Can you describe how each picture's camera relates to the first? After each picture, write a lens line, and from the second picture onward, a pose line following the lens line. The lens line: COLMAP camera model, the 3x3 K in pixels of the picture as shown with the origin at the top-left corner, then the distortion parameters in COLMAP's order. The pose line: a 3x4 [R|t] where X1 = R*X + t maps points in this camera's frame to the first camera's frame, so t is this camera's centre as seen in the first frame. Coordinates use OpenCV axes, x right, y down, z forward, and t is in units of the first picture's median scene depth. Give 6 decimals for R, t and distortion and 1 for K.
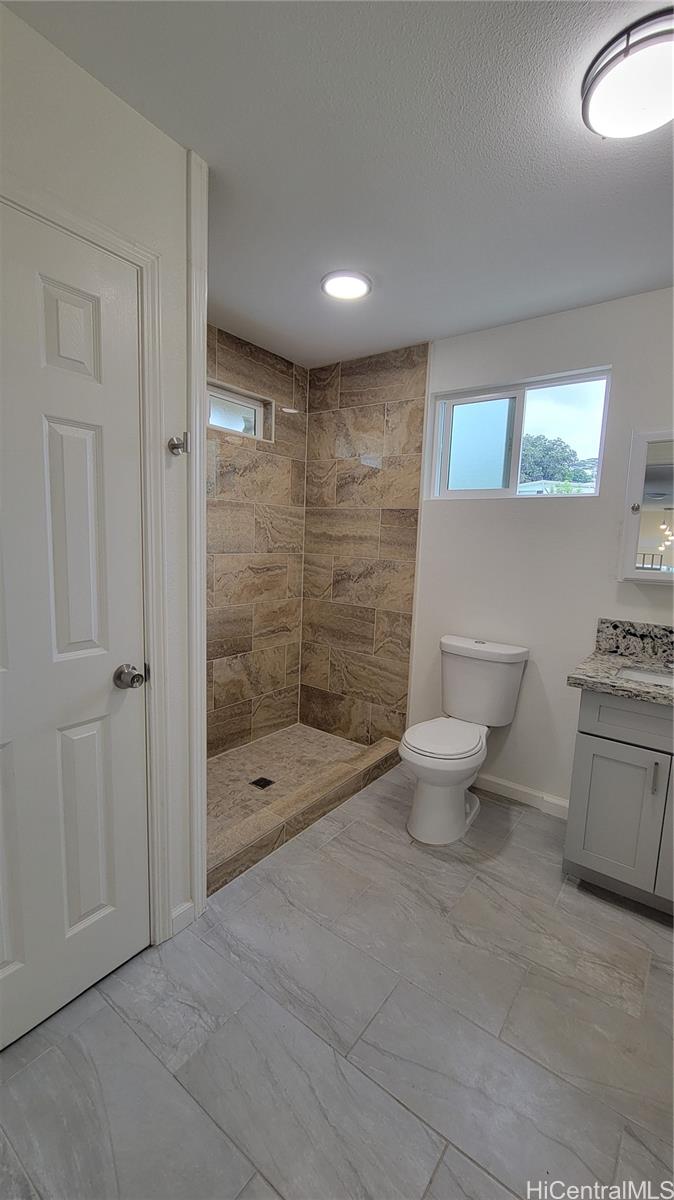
lens RADIAL K [[489.5, 0, 340.9], [0, 489.5, 602.0], [0, 0, 1]] dist [0.002638, -0.002651]
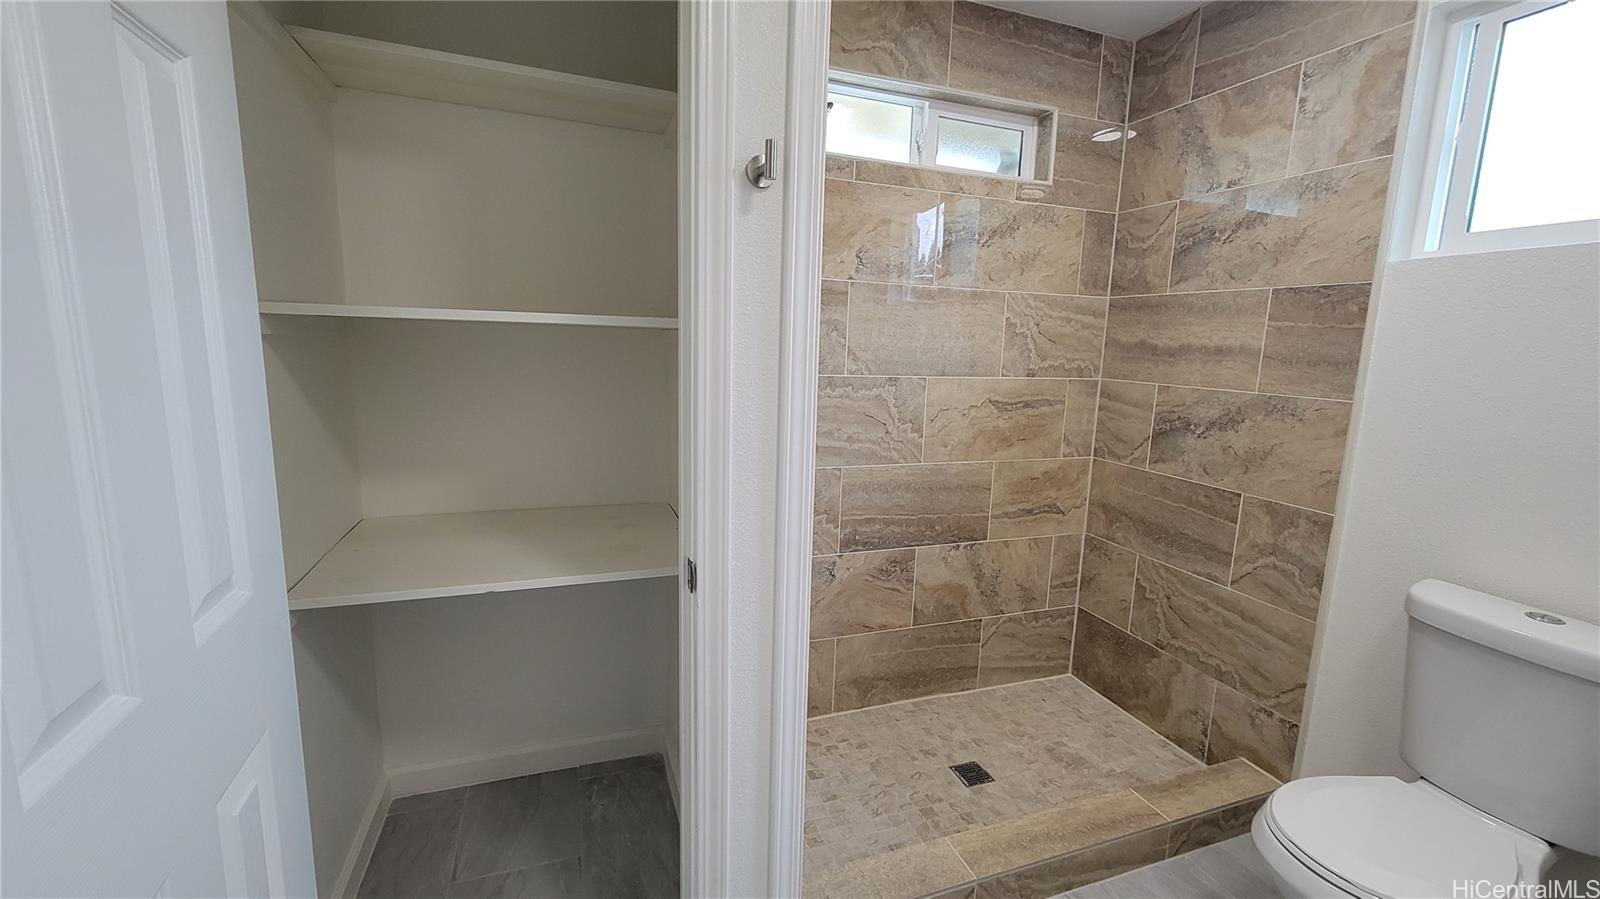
lens RADIAL K [[652.7, 0, 798.0], [0, 652.7, 443.7], [0, 0, 1]] dist [0.002638, -0.002651]
pose [[0.833637, 0.073081, -0.547456, 0.054633], [-0.072642, 0.997104, 0.022489, -0.018986], [0.547514, 0.021021, 0.836532, 0.206138]]
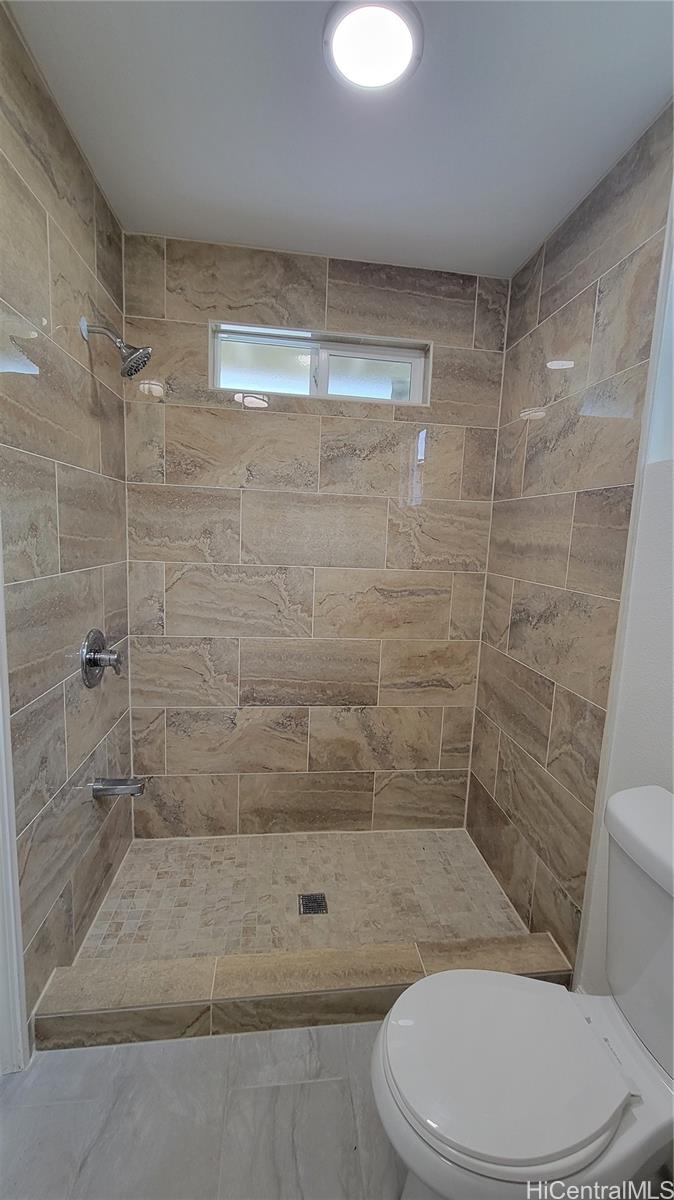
lens RADIAL K [[489.5, 0, 340.9], [0, 489.5, 602.0], [0, 0, 1]] dist [0.002638, -0.002651]
pose [[0.694577, 0.089123, -0.713876, 0.278296], [-0.111274, 0.993664, 0.015787, -0.055411], [0.710760, 0.068470, 0.700094, 0.459678]]
